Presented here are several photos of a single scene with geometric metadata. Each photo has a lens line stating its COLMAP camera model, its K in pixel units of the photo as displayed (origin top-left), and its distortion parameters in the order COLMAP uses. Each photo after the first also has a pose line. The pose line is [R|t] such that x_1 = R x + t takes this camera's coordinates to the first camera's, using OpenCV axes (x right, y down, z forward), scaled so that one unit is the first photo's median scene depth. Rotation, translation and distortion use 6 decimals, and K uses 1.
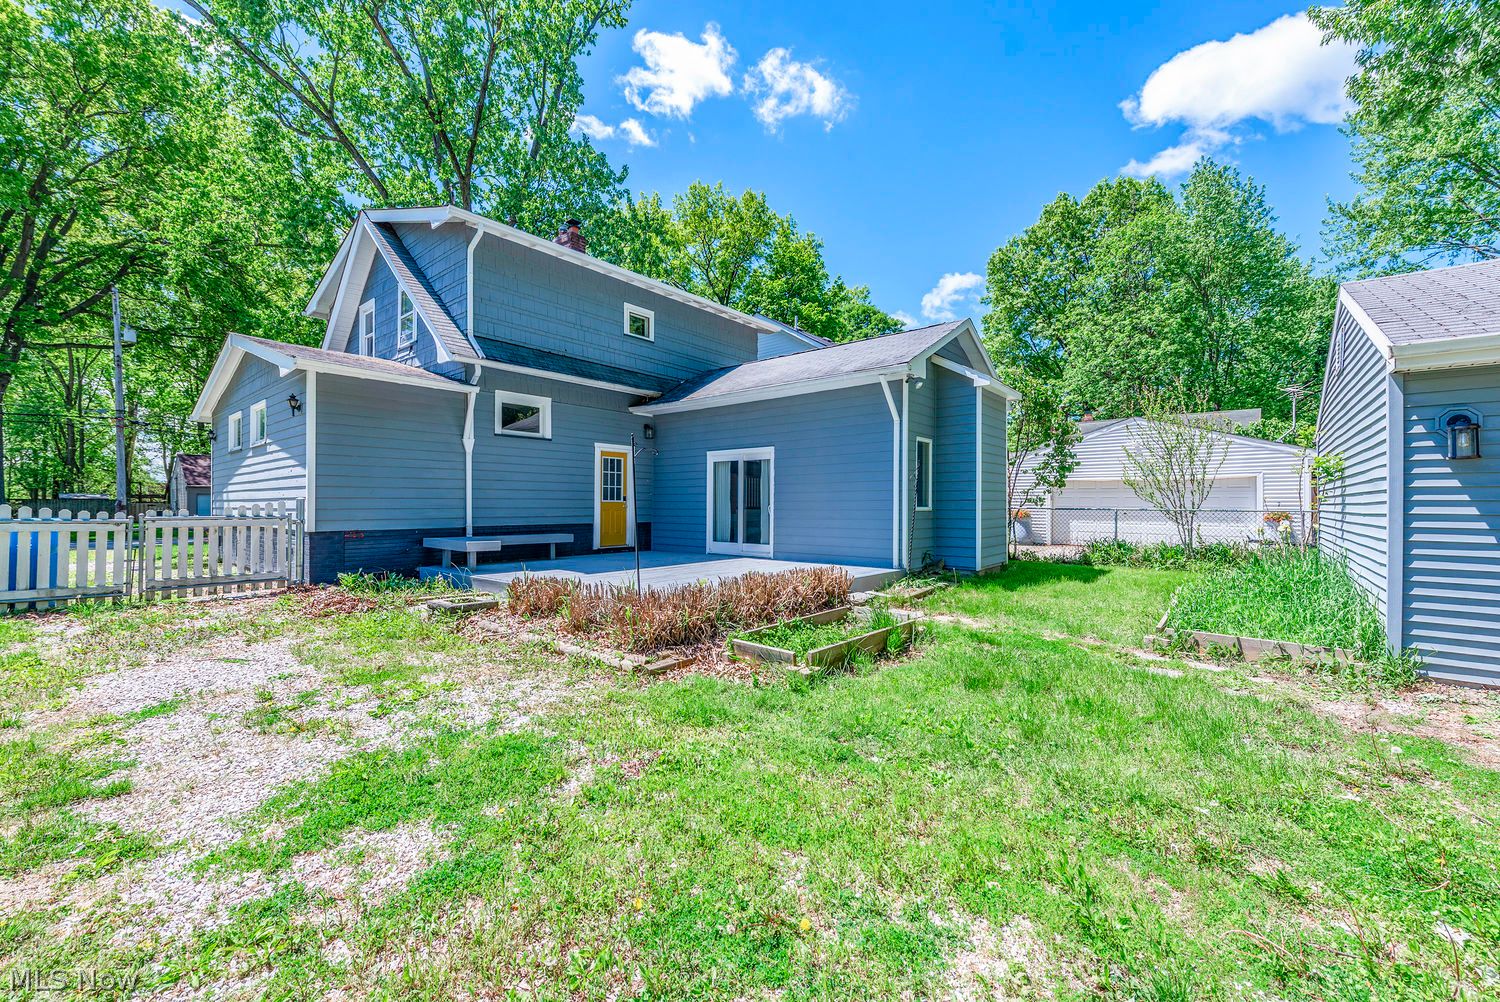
lens RADIAL K [[581.6, 0, 751.5], [0, 581.6, 504.3], [0, 0, 1]] dist [0.000109, -0.000834]
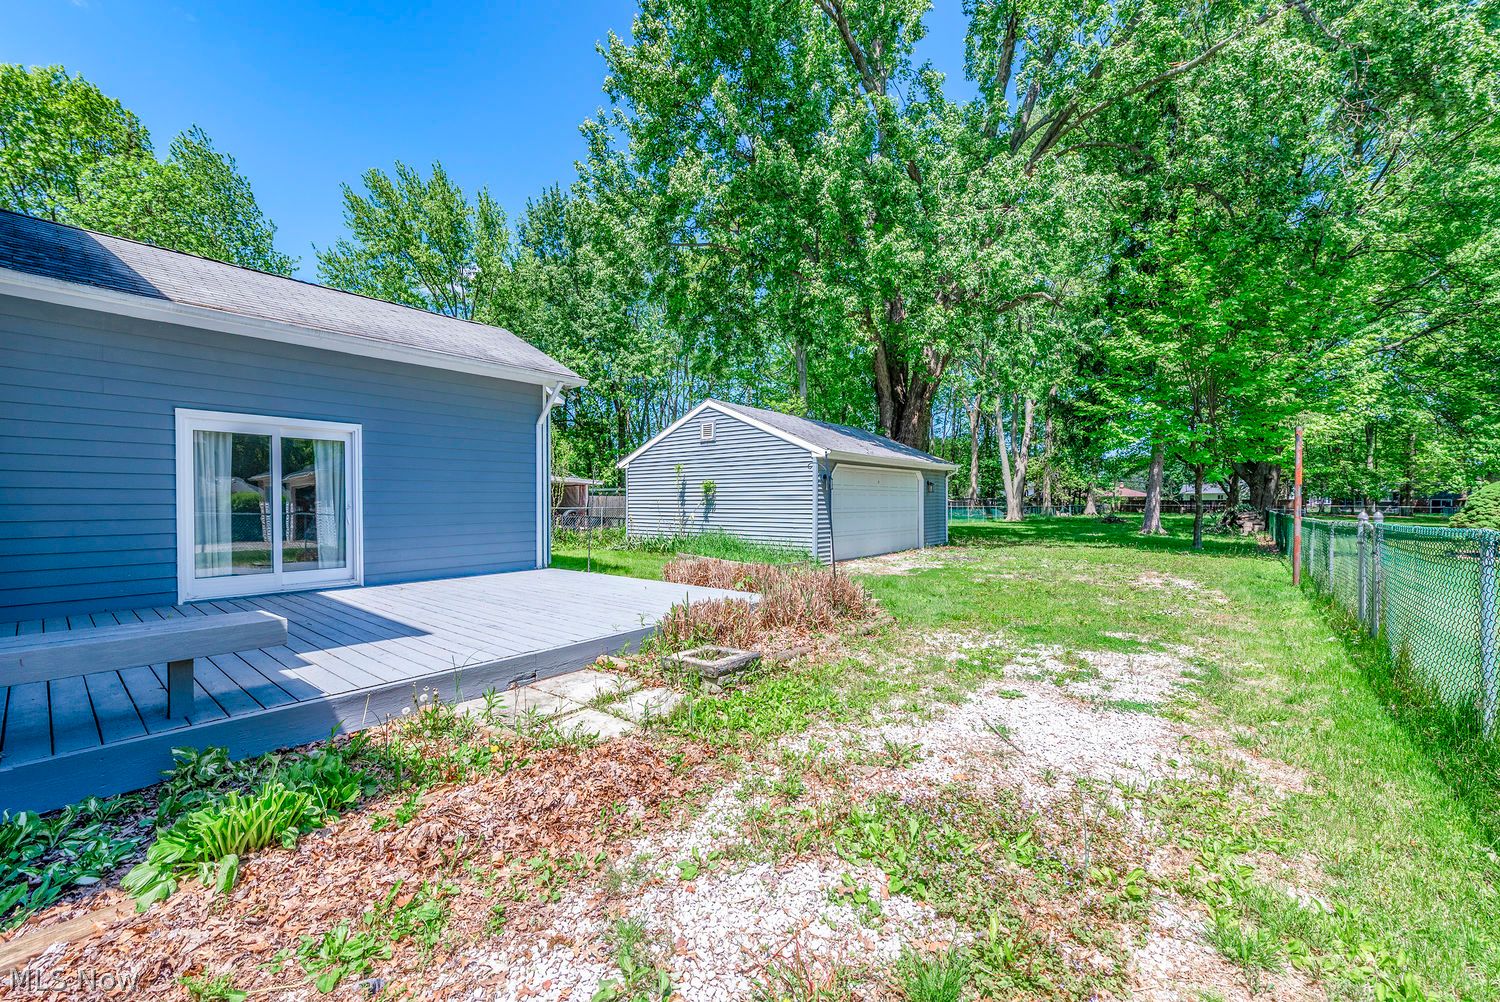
lens RADIAL K [[581.6, 0, 752.5], [0, 581.6, 502.3], [0, 0, 1]] dist [0.000109, -0.000834]
pose [[-0.022816, -0.001383, 0.999739, -0.640308], [0.002725, 0.999995, 0.001446, -0.006298], [-0.999736, 0.002757, -0.022812, 0.522549]]
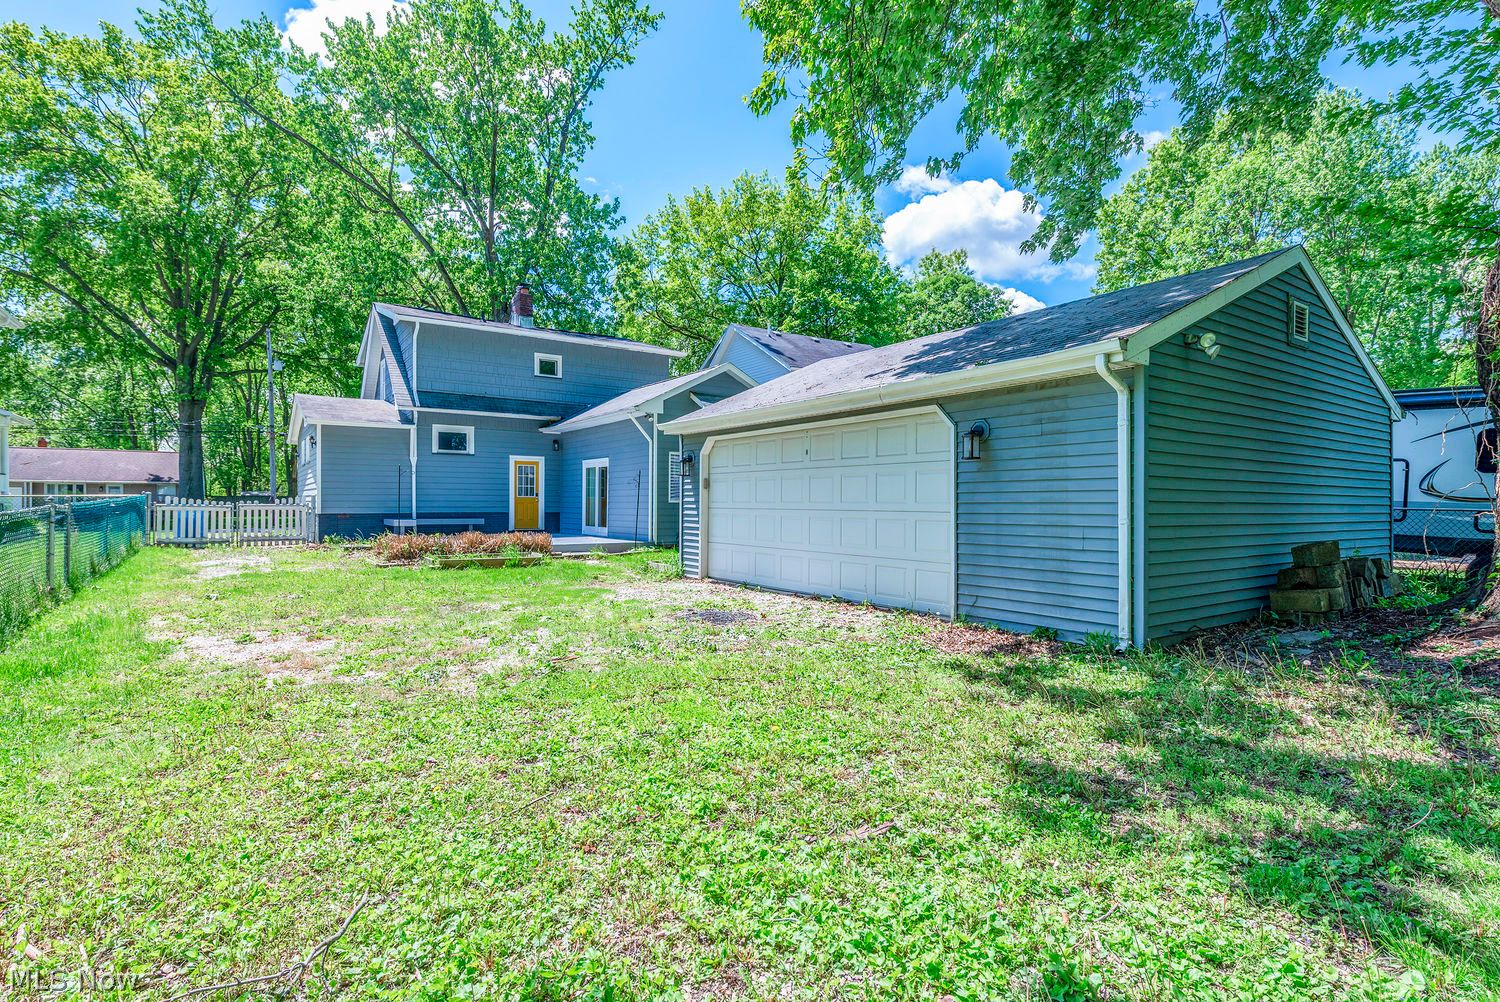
lens RADIAL K [[724.6, 0, 752.6], [0, 724.6, 506.7], [0, 0, 1]] dist [0.003990, 0.000898]
pose [[0.963219, 0.002176, -0.268710, 0.808425], [-0.000585, 0.999982, 0.006002, 0.008449], [0.268718, -0.005624, 0.963202, -0.566580]]
